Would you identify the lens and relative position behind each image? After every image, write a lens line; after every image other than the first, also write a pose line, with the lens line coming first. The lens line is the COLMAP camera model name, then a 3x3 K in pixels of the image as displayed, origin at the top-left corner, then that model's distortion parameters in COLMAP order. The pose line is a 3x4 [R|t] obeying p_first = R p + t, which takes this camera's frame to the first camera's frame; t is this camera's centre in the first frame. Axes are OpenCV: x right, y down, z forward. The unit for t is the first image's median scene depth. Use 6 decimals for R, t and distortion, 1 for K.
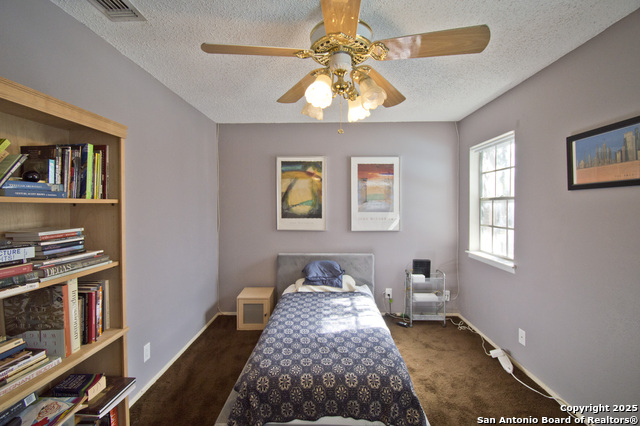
lens RADIAL K [[286.7, 0, 319.7], [0, 286.7, 208.6], [0, 0, 1]] dist [0.003776, -0.003638]
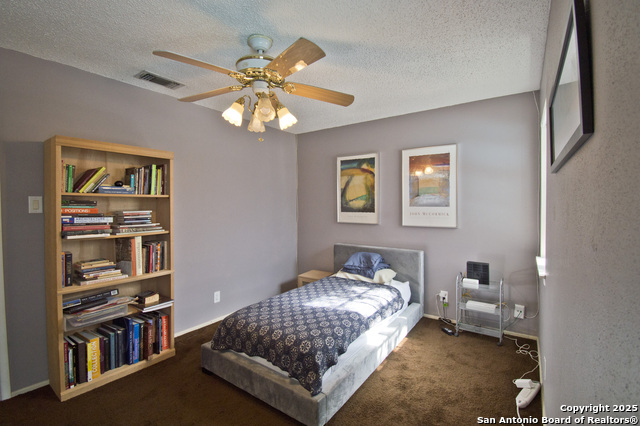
lens RADIAL K [[286.7, 0, 315.0], [0, 286.7, 209.4], [0, 0, 1]] dist [0.003776, -0.003638]
pose [[0.832641, 0.009118, -0.553738, 0.472387], [-0.004402, 0.999942, 0.009845, 0.016033], [0.553796, -0.005760, 0.832633, 0.022547]]
